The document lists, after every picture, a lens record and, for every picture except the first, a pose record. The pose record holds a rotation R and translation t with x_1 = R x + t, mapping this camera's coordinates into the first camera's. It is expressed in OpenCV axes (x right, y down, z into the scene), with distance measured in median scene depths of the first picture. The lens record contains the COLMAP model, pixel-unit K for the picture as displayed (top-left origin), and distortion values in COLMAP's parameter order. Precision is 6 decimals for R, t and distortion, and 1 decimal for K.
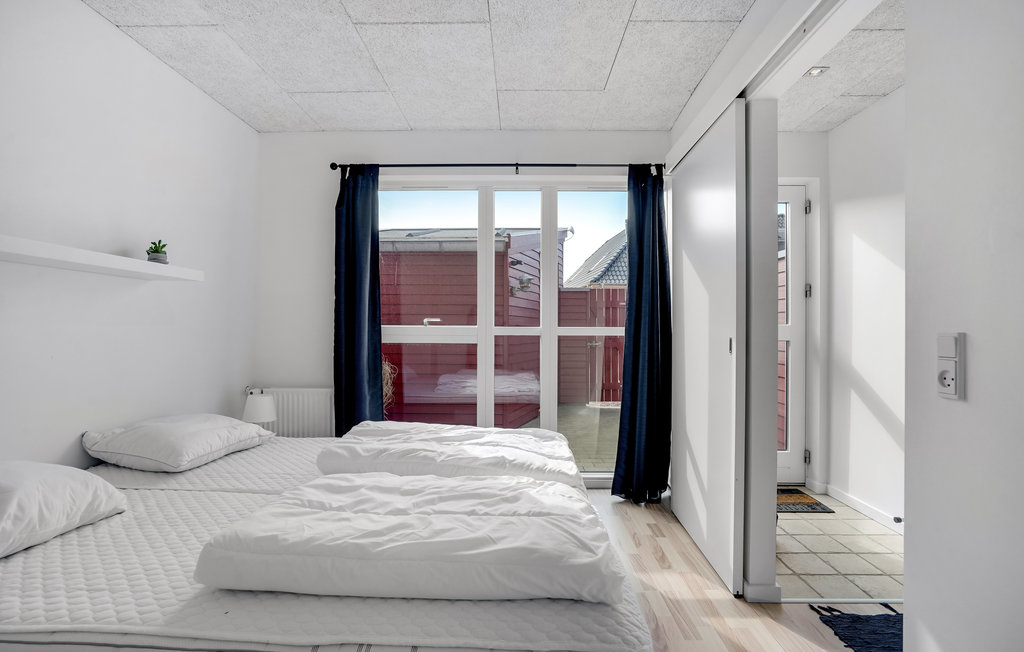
lens RADIAL K [[482.6, 0, 517.9], [0, 482.6, 320.5], [0, 0, 1]] dist [-0.017182, 0.001224]
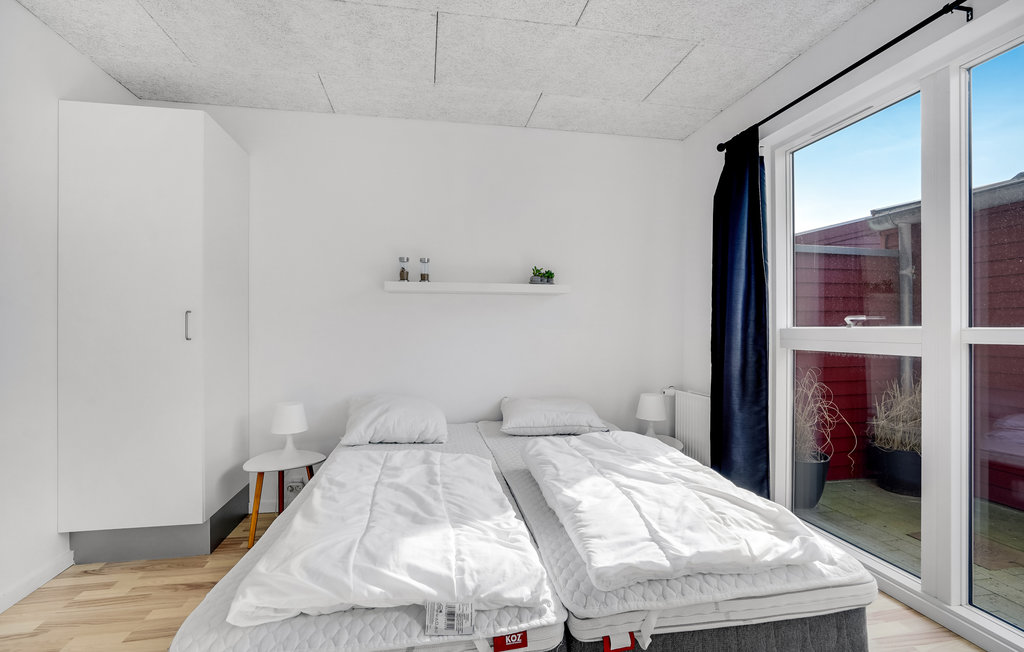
lens RADIAL K [[482.8, 0, 512.0], [0, 482.8, 326.0], [0, 0, 1]] dist [-0.002031, 0.000570]
pose [[0.183126, -0.012913, -0.983005, 0.409196], [0.016370, 0.999815, -0.010084, 0.008971], [0.982953, -0.014245, 0.183303, 0.451071]]
